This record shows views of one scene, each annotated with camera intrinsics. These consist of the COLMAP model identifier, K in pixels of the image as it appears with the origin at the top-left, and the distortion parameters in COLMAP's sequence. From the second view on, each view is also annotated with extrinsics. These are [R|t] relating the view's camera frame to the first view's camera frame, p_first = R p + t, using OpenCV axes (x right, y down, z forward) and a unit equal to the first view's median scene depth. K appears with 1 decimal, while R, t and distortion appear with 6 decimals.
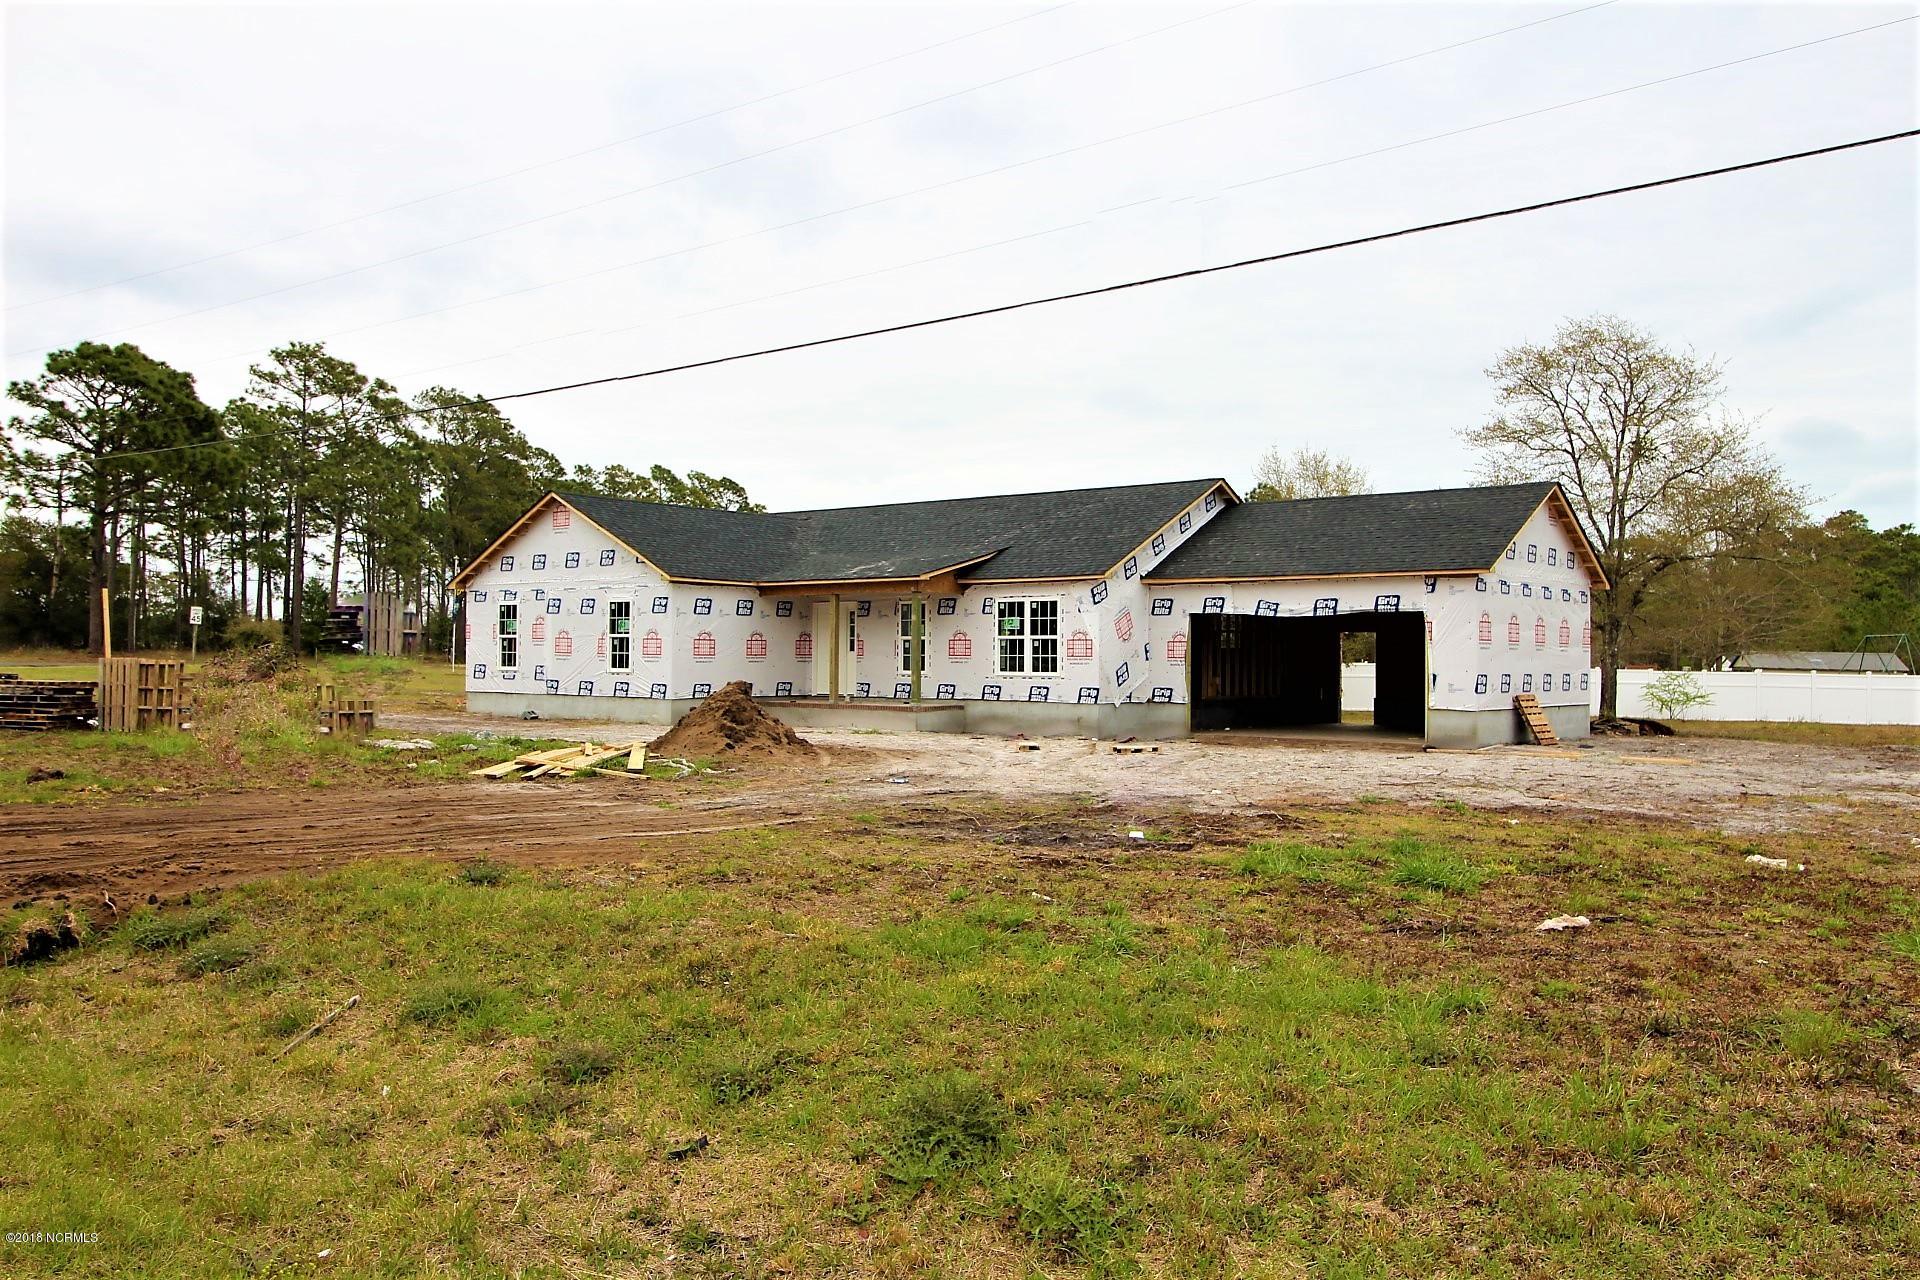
lens RADIAL K [[1537.9, 0, 954.6], [0, 1537.9, 625.0], [0, 0, 1]] dist [0.013656, -0.005553]
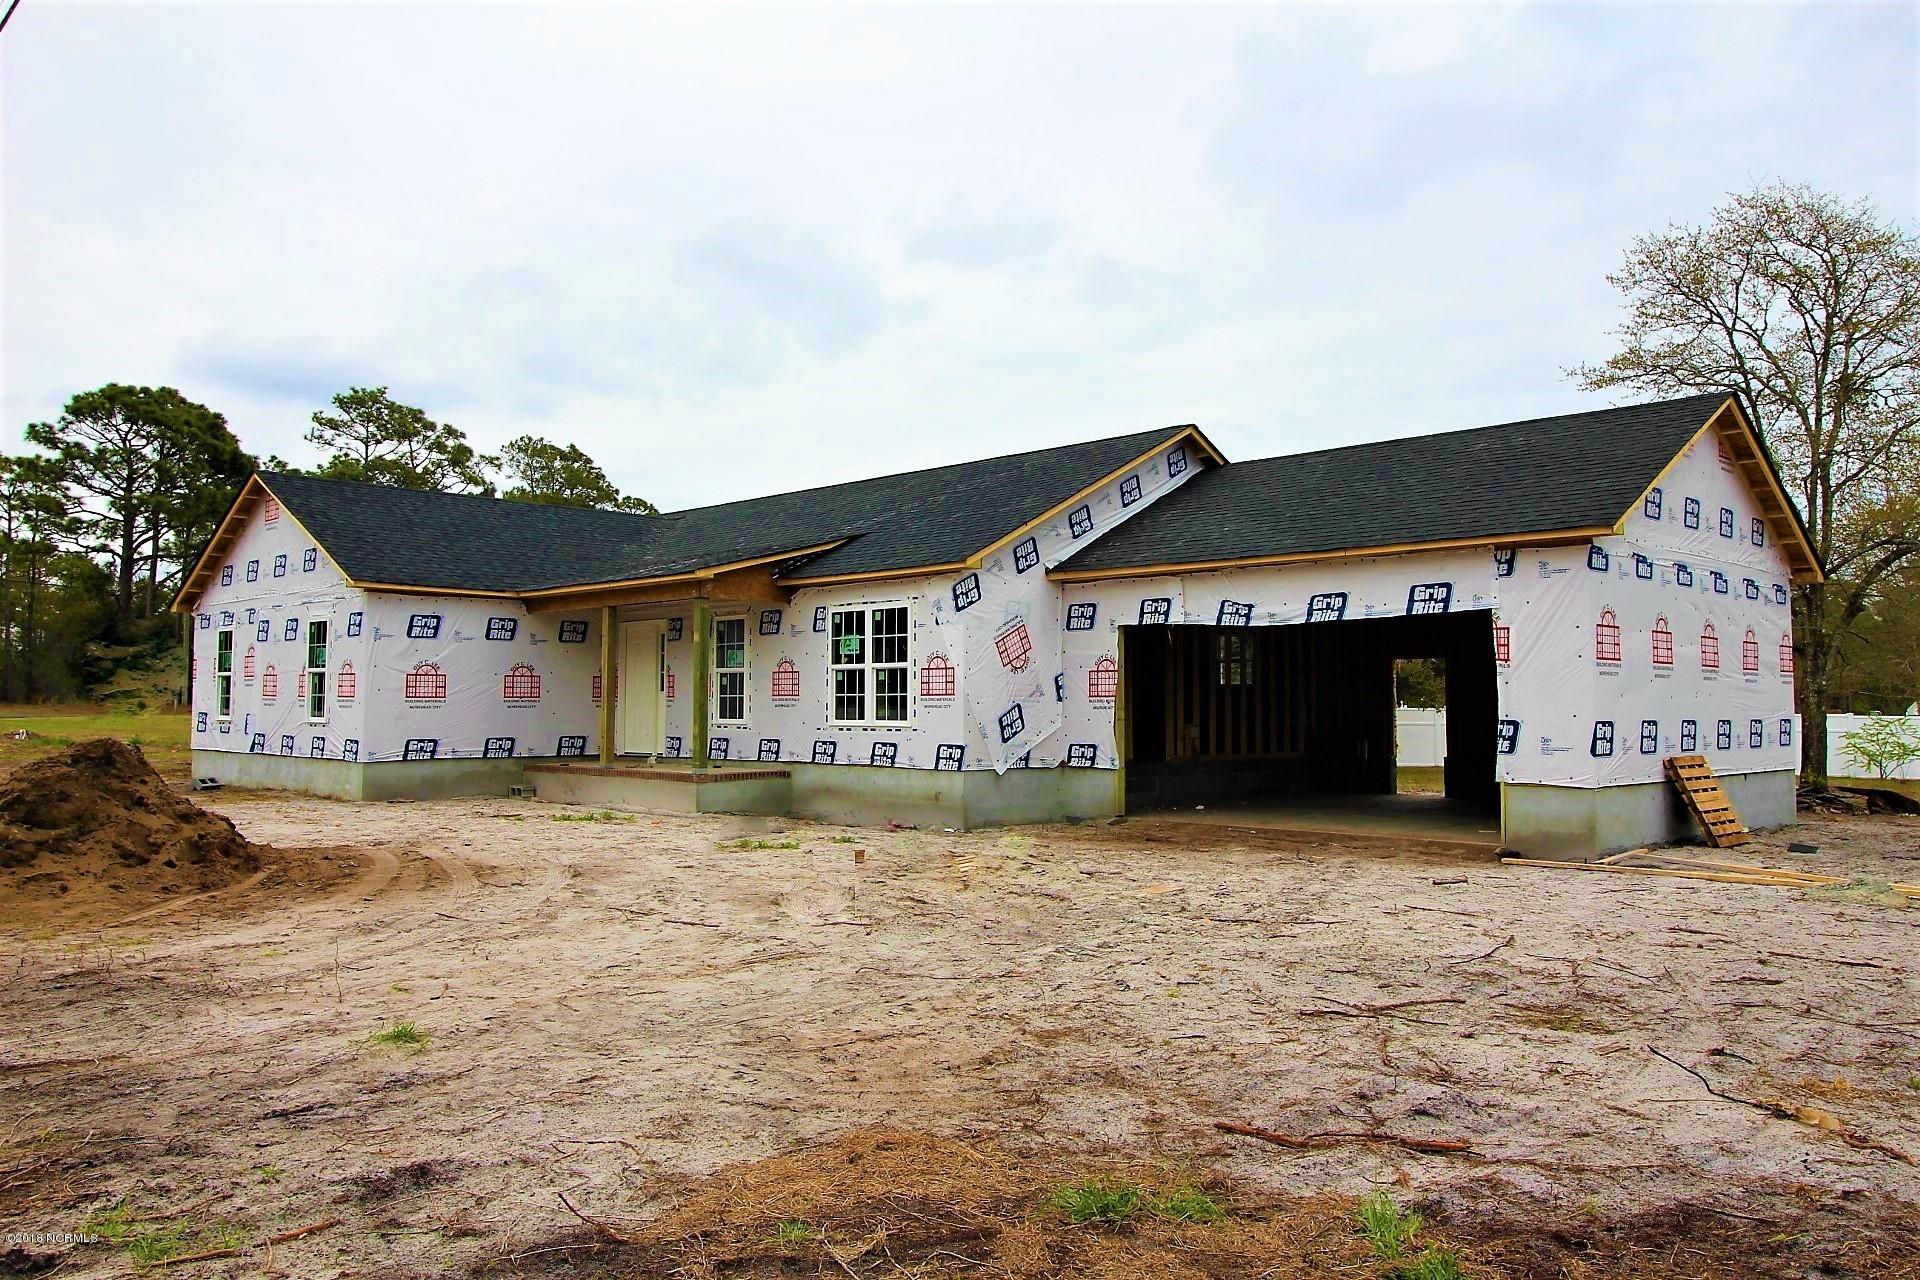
lens RADIAL K [[1423.7, 0, 951.8], [0, 1423.7, 625.0], [0, 0, 1]] dist [0.004916, -0.005469]
pose [[0.993494, -0.011179, -0.113330, 0.149357], [0.007050, 0.999299, -0.036769, 0.013031], [0.113662, 0.035731, 0.992877, 0.412368]]
